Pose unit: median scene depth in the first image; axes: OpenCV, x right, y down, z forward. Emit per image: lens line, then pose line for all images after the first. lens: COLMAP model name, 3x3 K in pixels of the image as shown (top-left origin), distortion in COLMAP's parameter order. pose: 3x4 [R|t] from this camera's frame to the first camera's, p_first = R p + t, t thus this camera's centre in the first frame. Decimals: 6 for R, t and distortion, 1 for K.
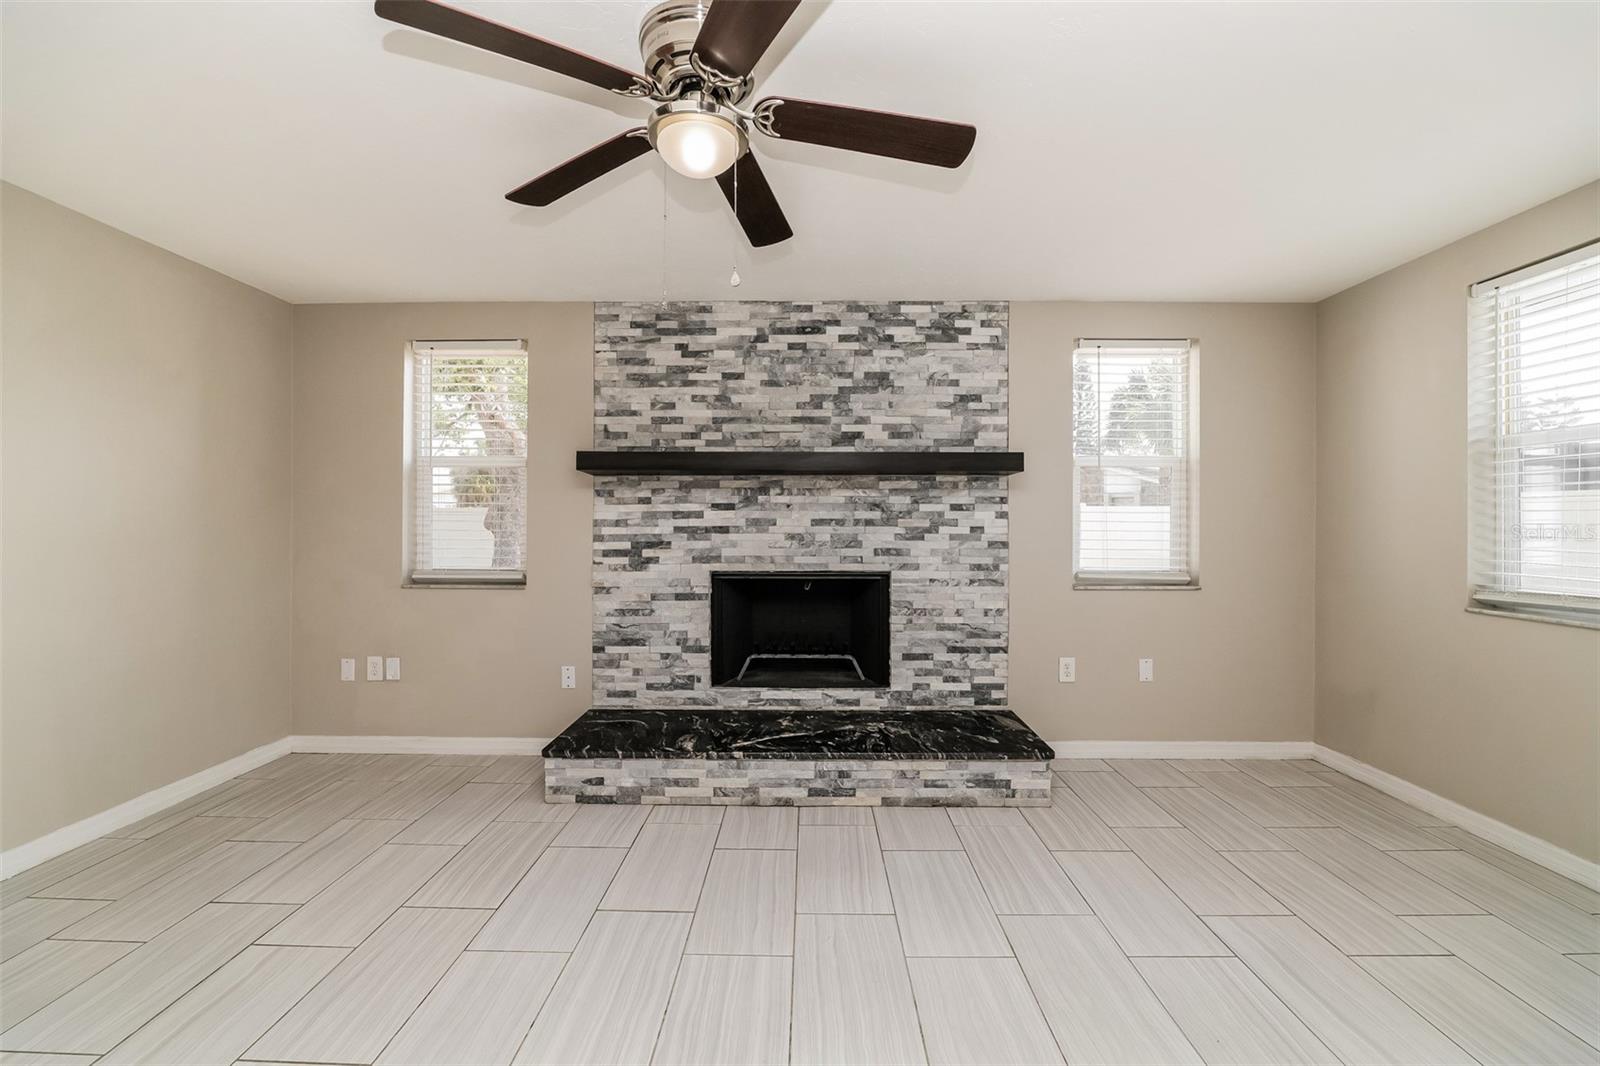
lens RADIAL K [[640.3, 0, 798.2], [0, 640.3, 535.0], [0, 0, 1]] dist [0.001234, -0.000042]
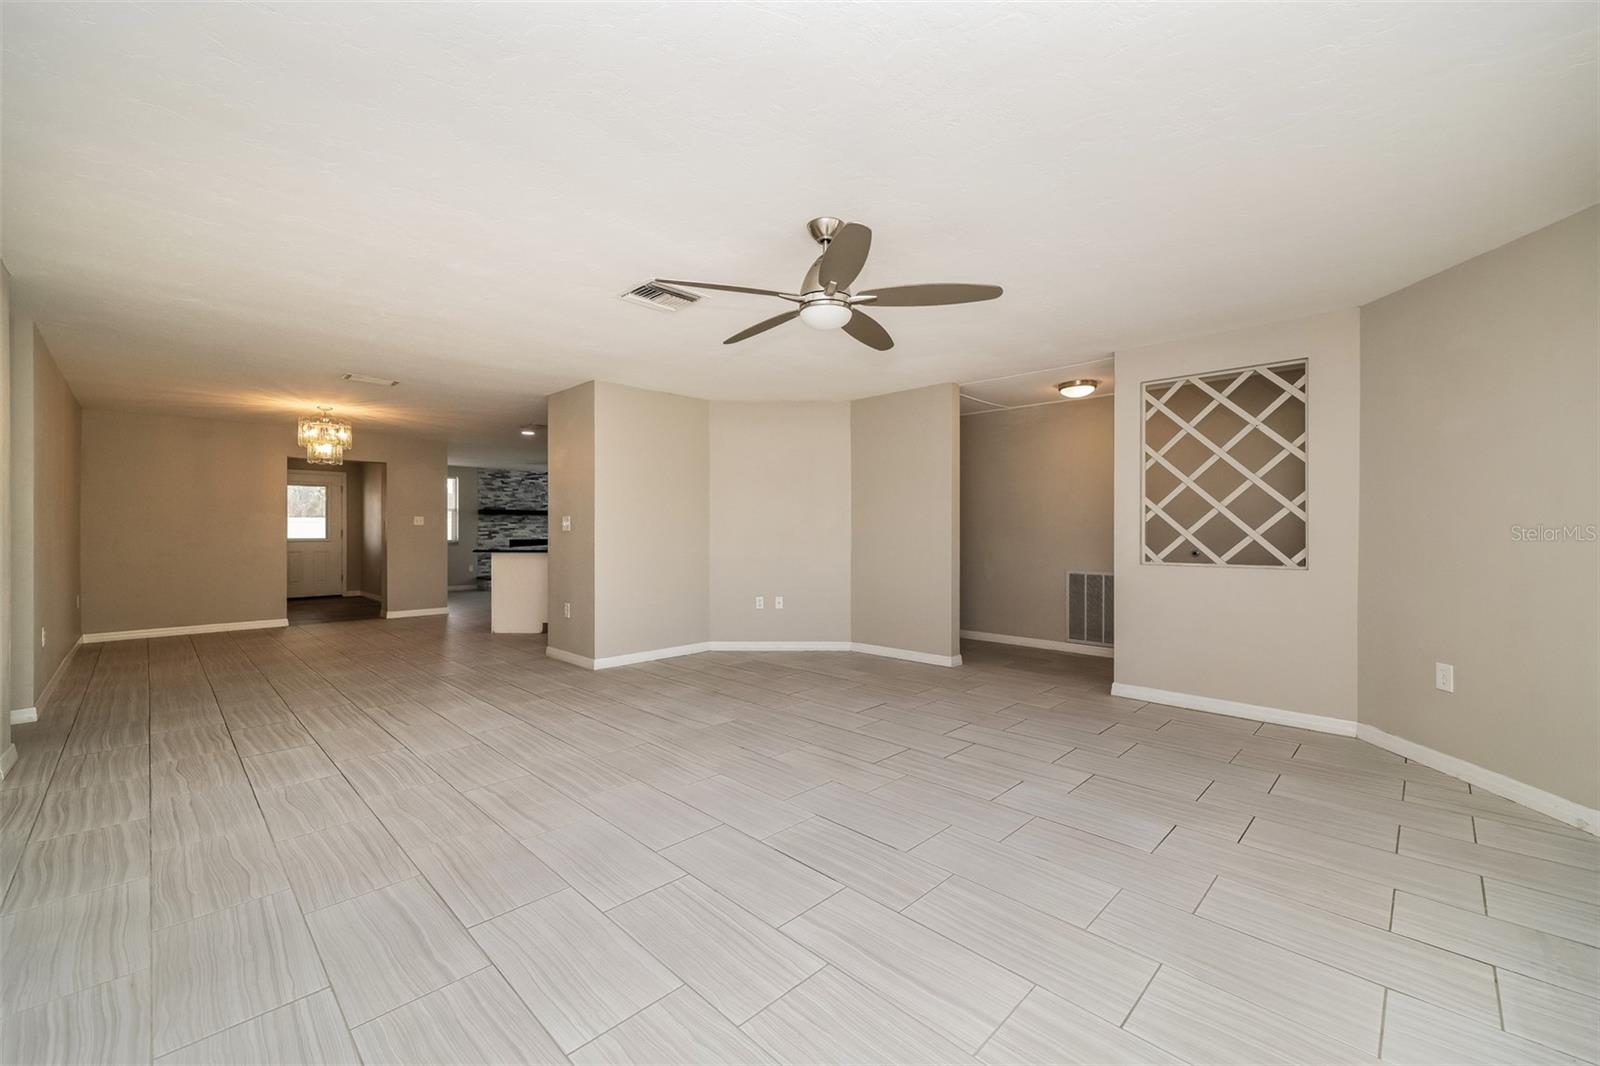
lens RADIAL K [[640.3, 0, 798.2], [0, 640.3, 535.0], [0, 0, 1]] dist [0.001234, -0.000042]
pose [[0.697248, -0.003921, 0.716820, -1.699726], [-0.001257, 0.999977, 0.006693, 0.000729], [-0.716829, -0.005568, 0.697227, -2.957033]]
